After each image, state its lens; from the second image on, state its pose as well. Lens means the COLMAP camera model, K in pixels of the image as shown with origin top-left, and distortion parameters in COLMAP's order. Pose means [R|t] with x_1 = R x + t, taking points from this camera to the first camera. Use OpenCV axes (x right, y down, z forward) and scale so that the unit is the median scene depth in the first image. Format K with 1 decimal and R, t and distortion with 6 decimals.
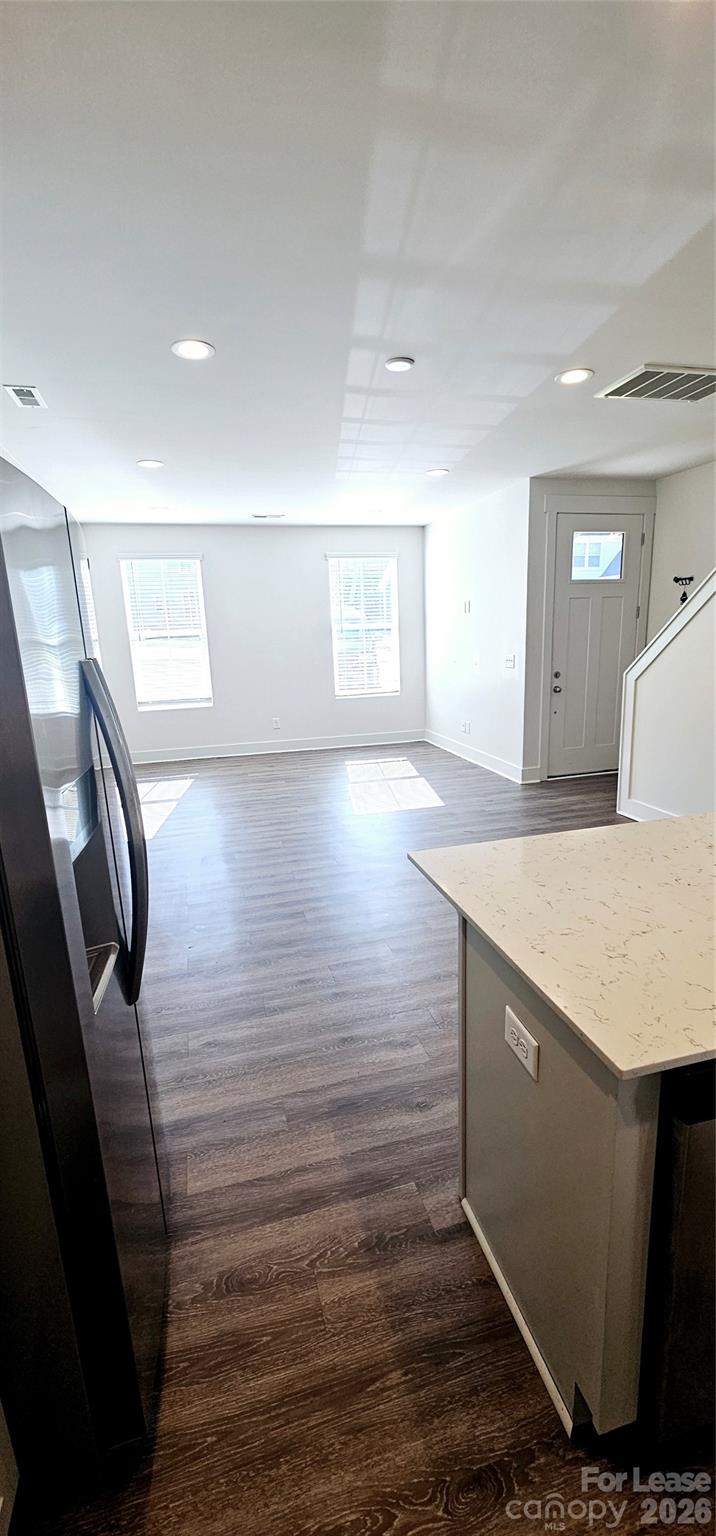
lens RADIAL K [[619.9, 0, 361.6], [0, 619.9, 771.9], [0, 0, 1]] dist [0.003266, 0.000311]
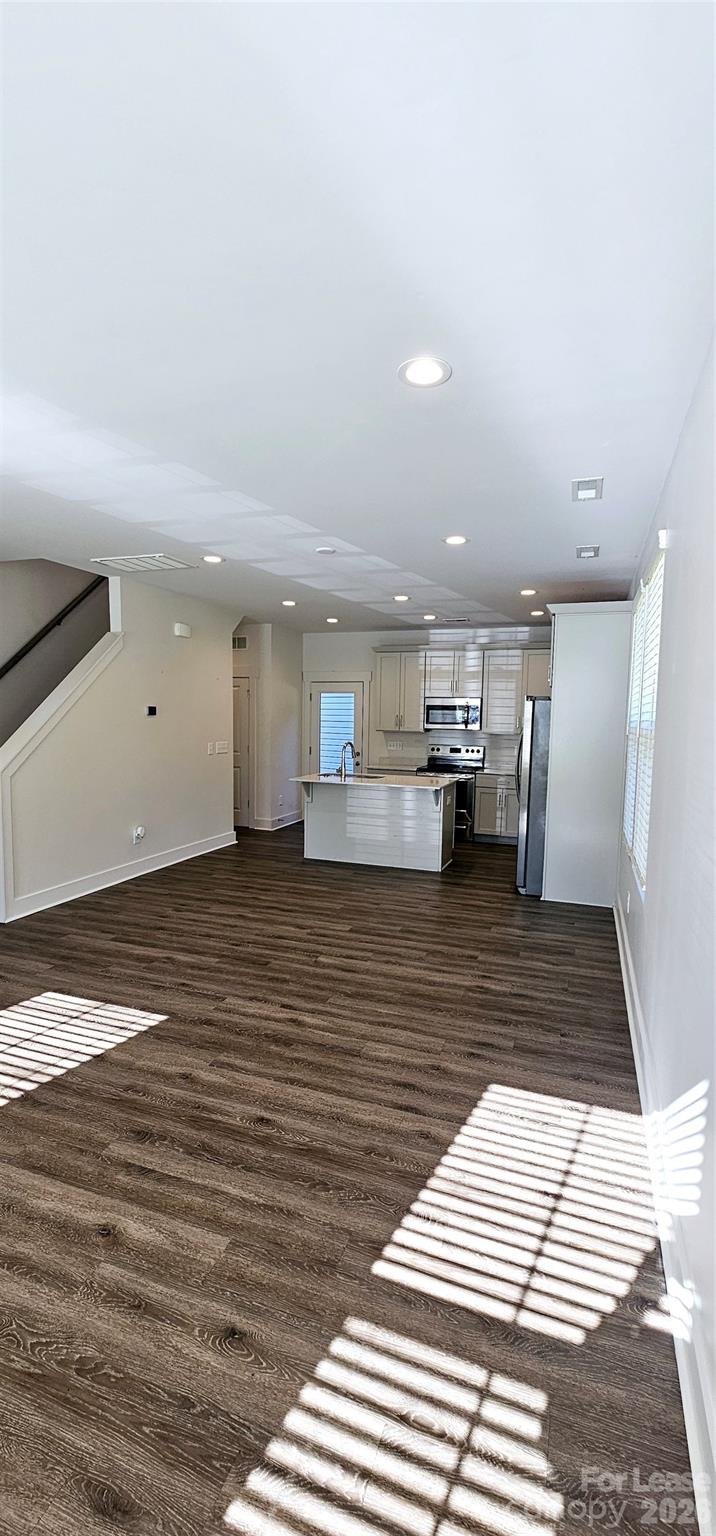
lens RADIAL K [[619.9, 0, 361.6], [0, 619.9, 771.9], [0, 0, 1]] dist [0.003266, 0.000311]
pose [[-0.816019, -0.031396, 0.577172, -0.617105], [0.142853, 0.956596, 0.254003, -0.350958], [-0.560095, 0.289722, -0.776115, 1.564340]]
